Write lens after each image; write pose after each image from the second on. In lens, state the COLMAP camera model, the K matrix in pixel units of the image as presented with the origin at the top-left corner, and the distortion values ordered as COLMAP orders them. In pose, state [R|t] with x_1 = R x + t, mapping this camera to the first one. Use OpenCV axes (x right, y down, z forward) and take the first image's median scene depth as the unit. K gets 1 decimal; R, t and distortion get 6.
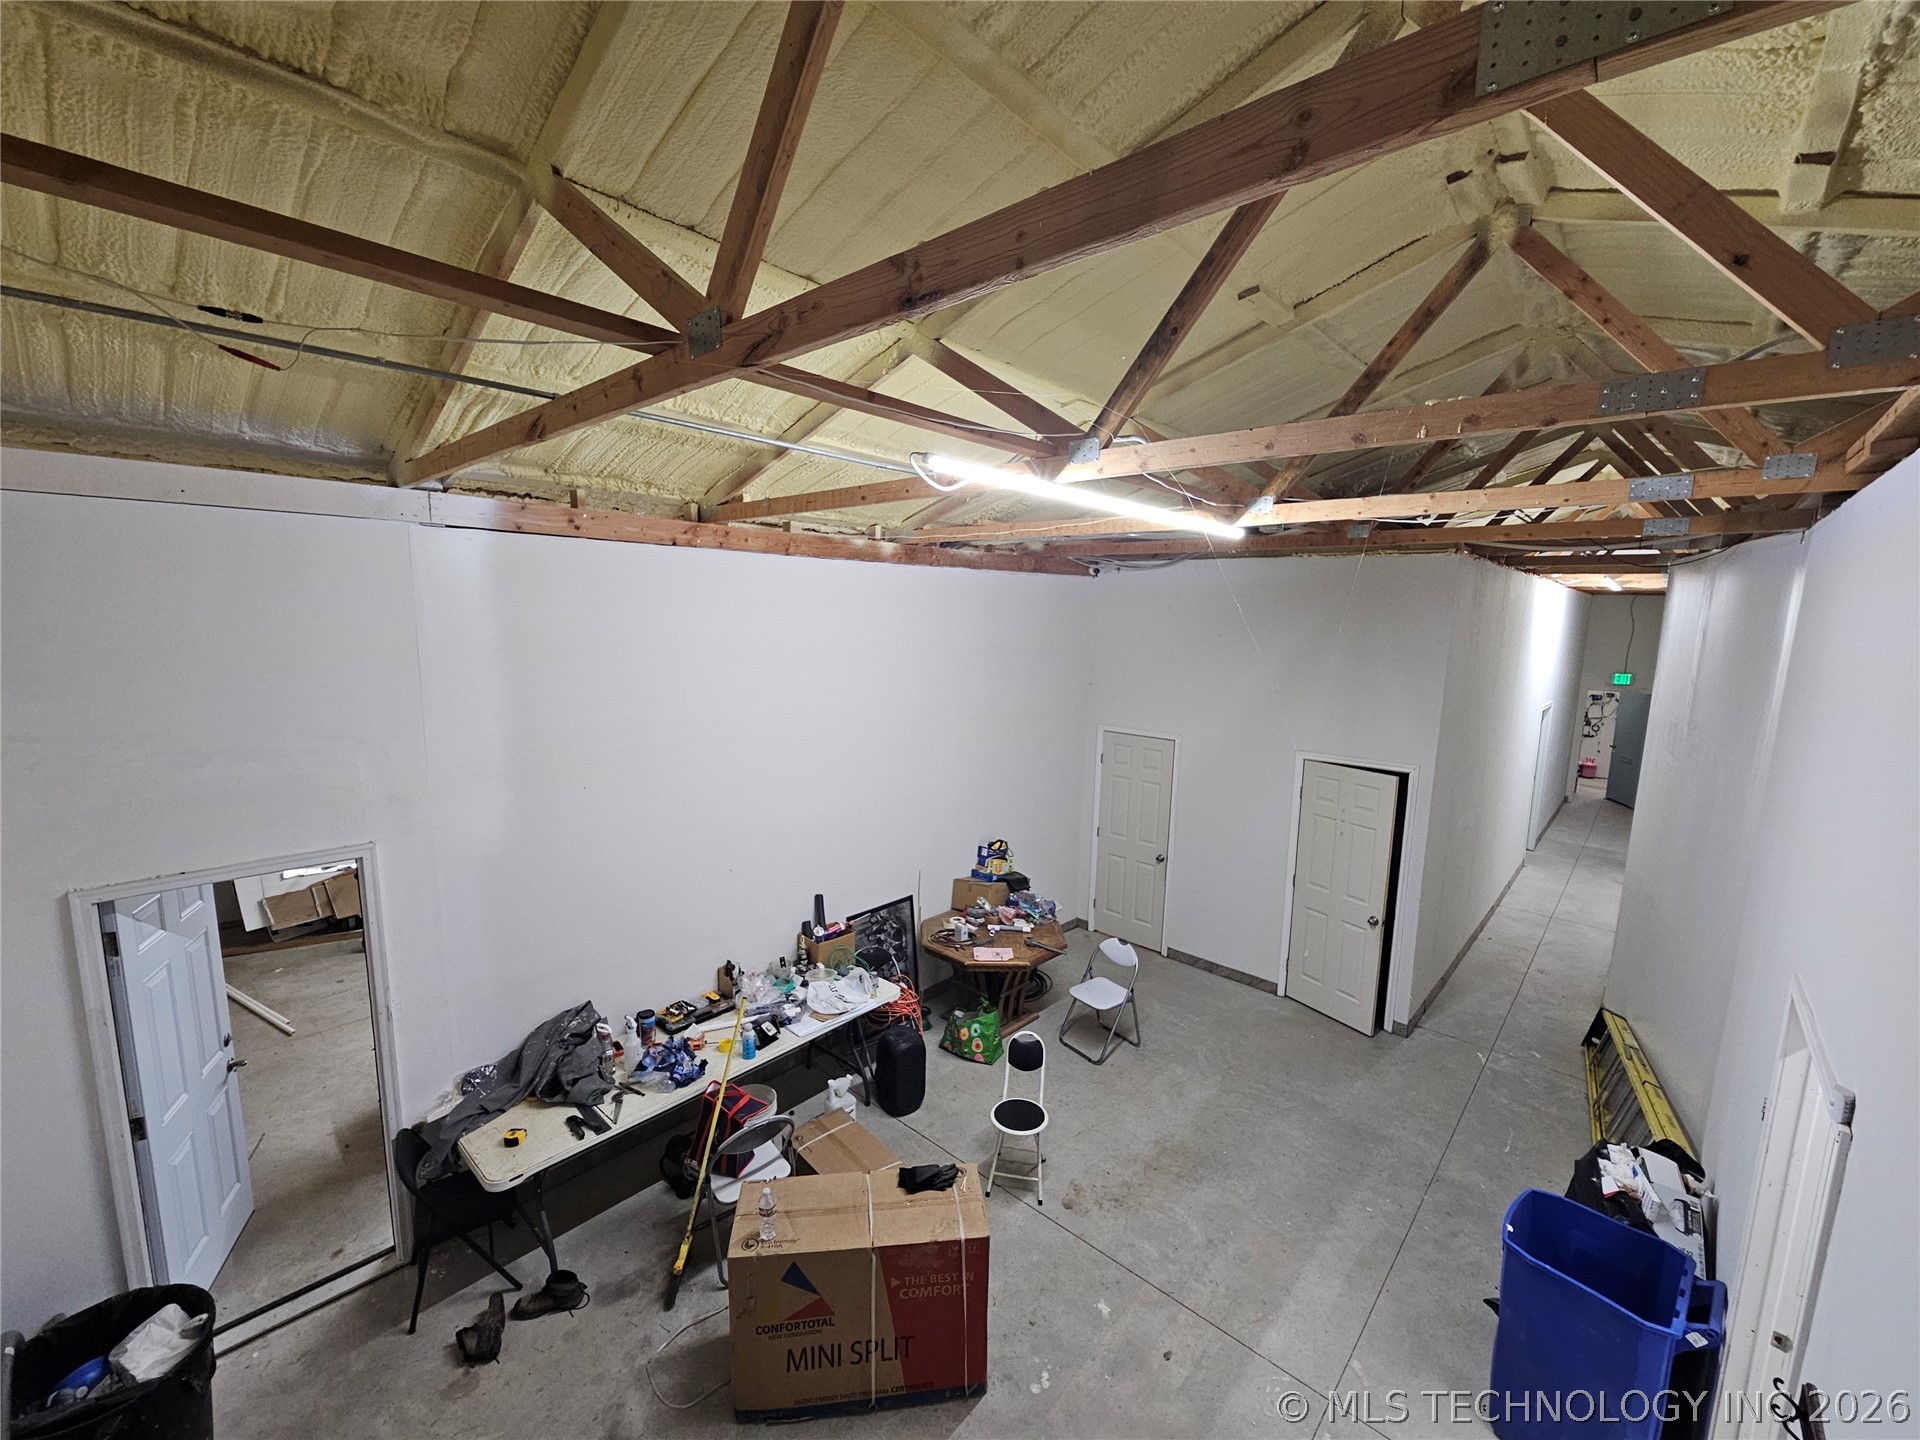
lens RADIAL K [[780.7, 0, 965.2], [0, 780.7, 721.3], [0, 0, 1]] dist [-0.000011, -0.003262]
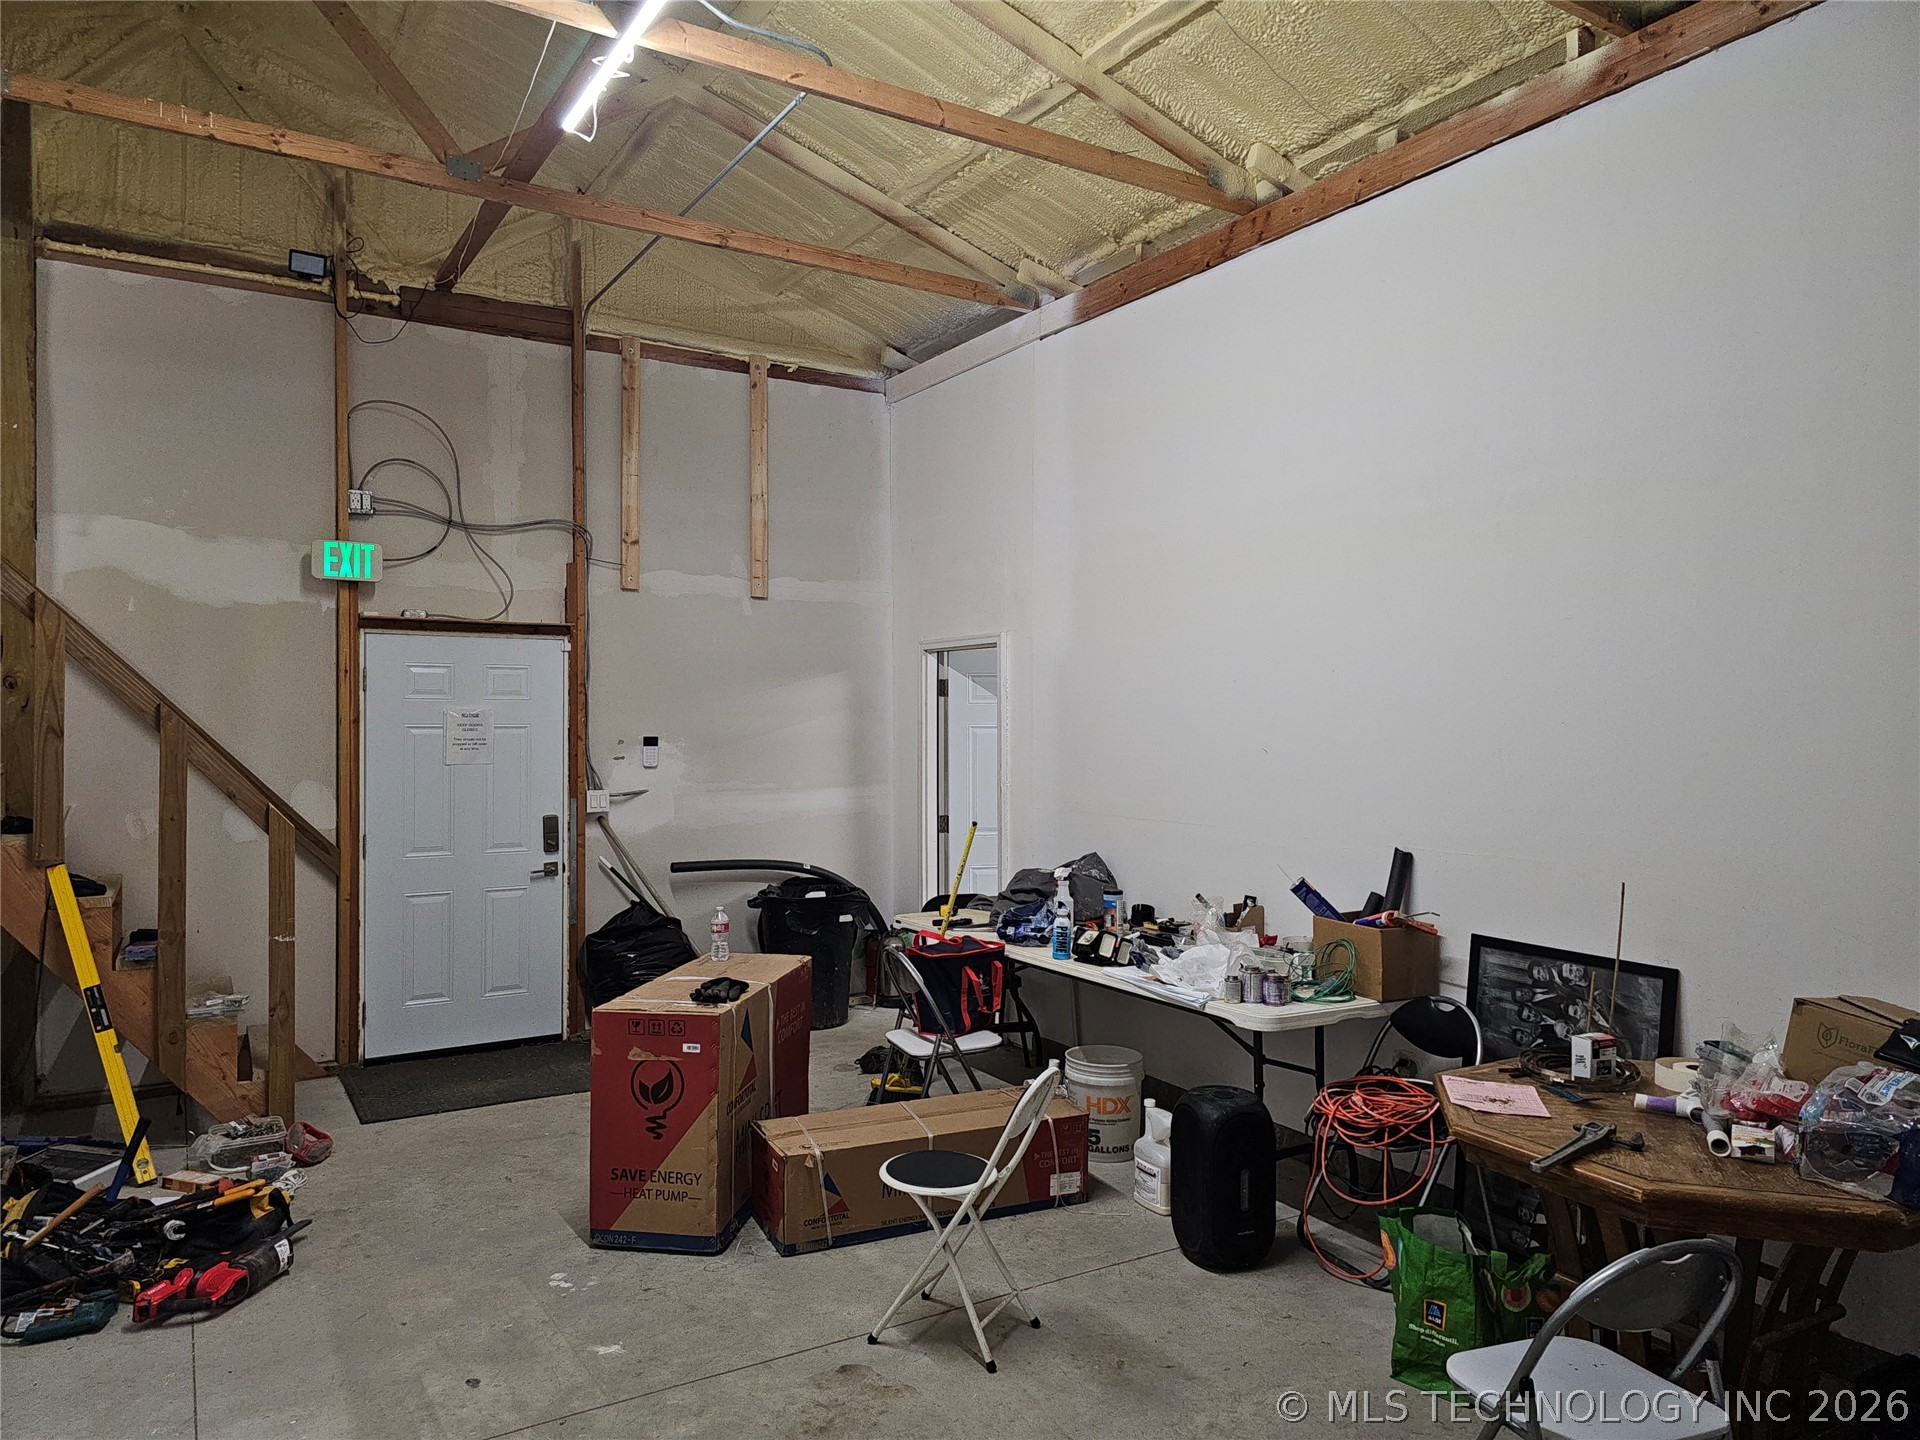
lens RADIAL K [[1276.8, 0, 975.4], [0, 1276.8, 722.2], [0, 0, 1]] dist [0.015389, -0.012912]
pose [[-0.264860, -0.021021, -0.964058, 0.852028], [-0.148417, 0.988738, 0.019216, 0.213270], [0.952797, 0.148172, -0.264997, 1.212009]]
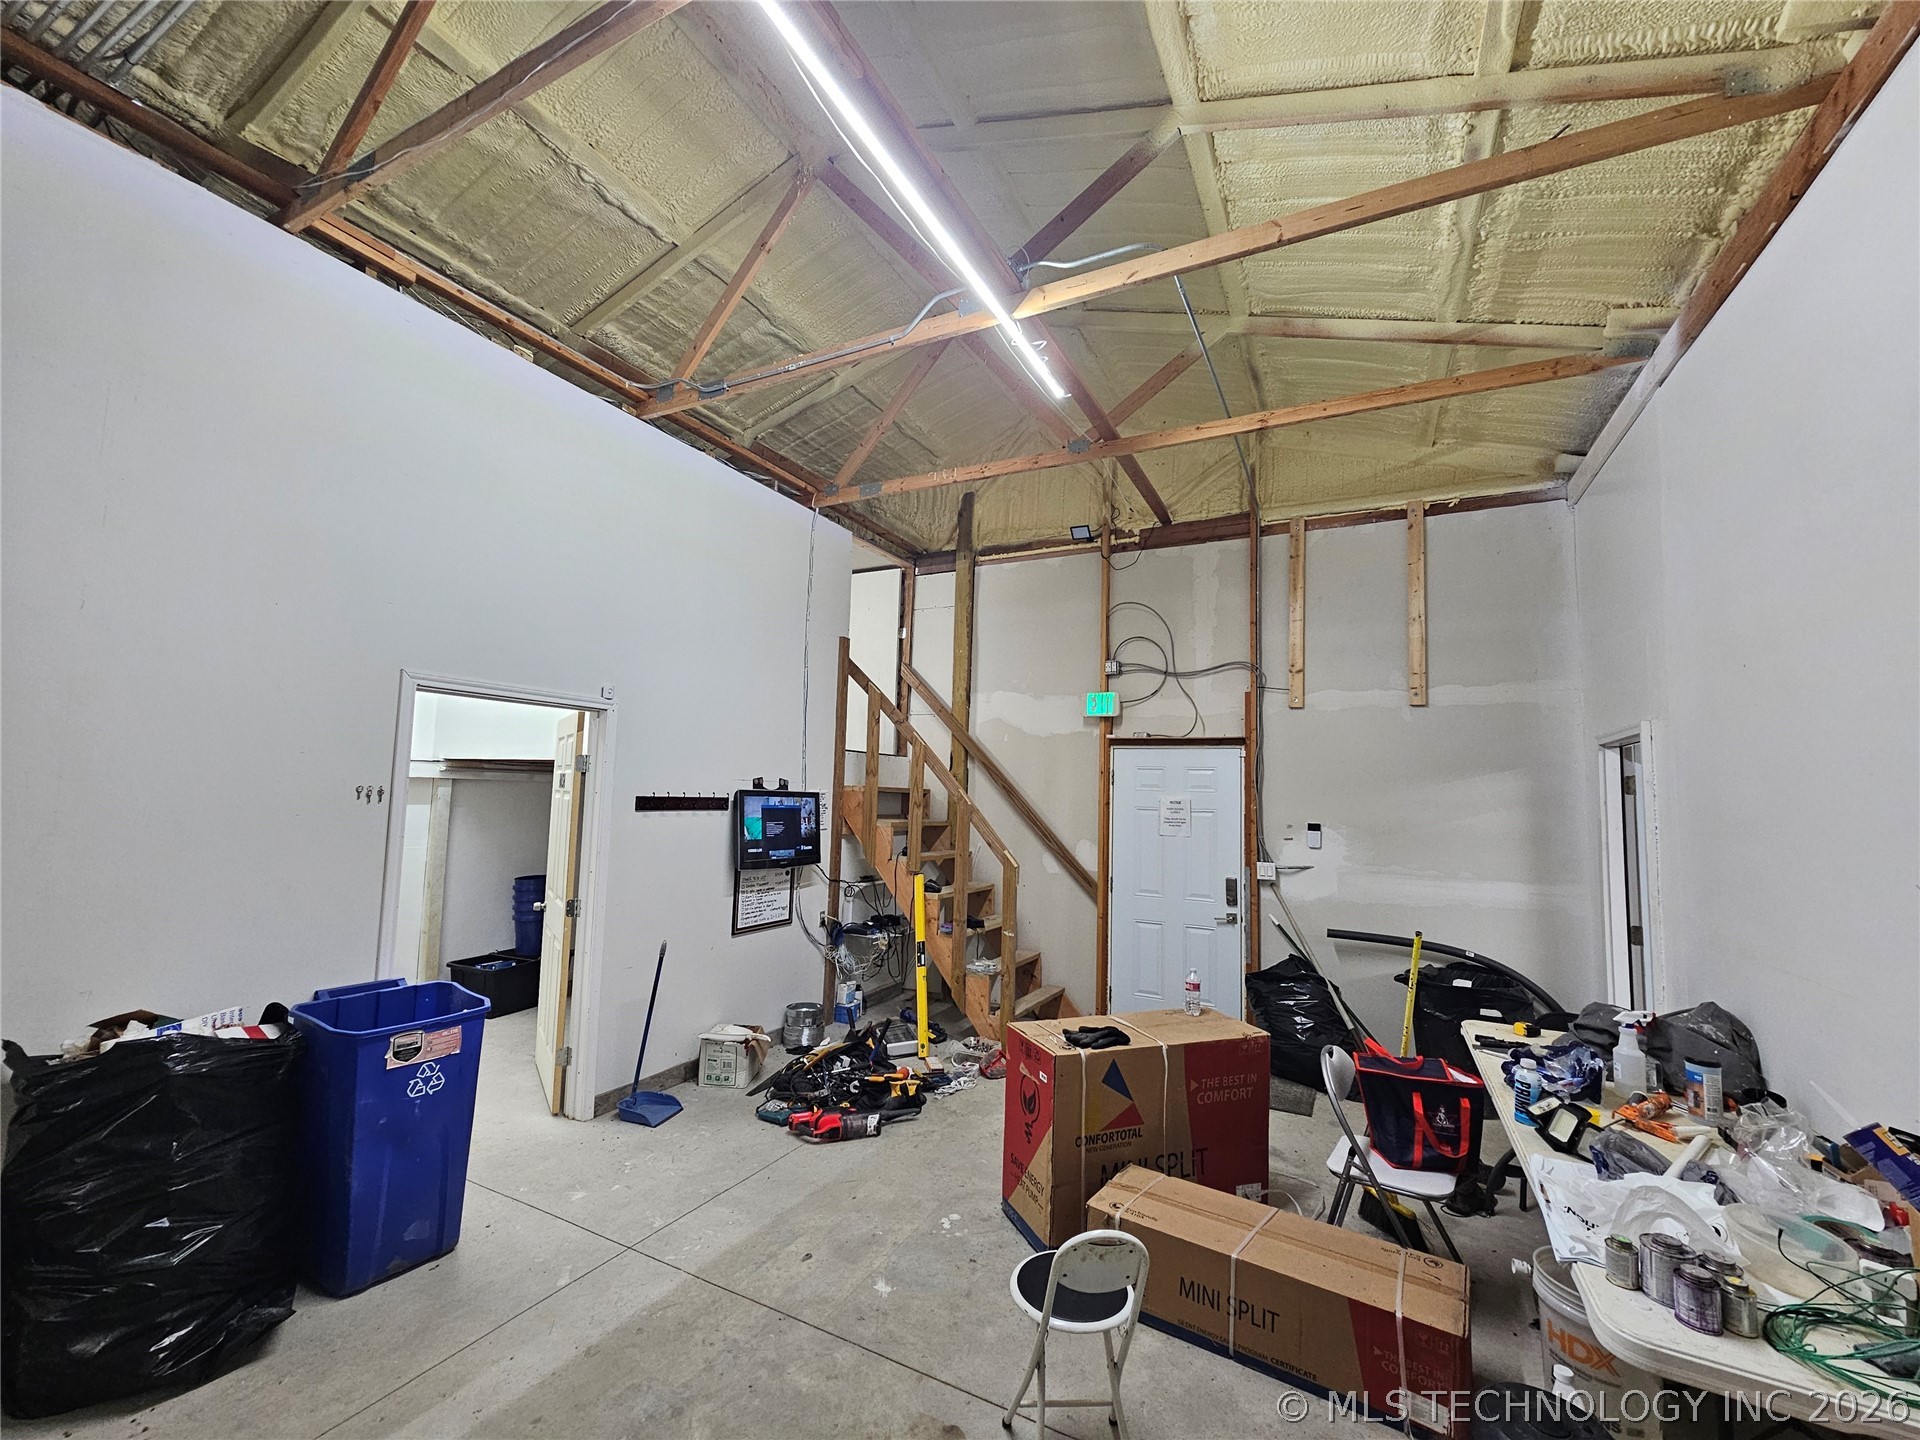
lens RADIAL K [[780.7, 0, 959.3], [0, 780.7, 725.5], [0, 0, 1]] dist [-0.000011, -0.003262]
pose [[-0.963954, -0.072017, -0.256136, 0.283934], [-0.087993, 0.994791, 0.051456, 0.156249], [0.251097, 0.072139, -0.965270, 1.431652]]
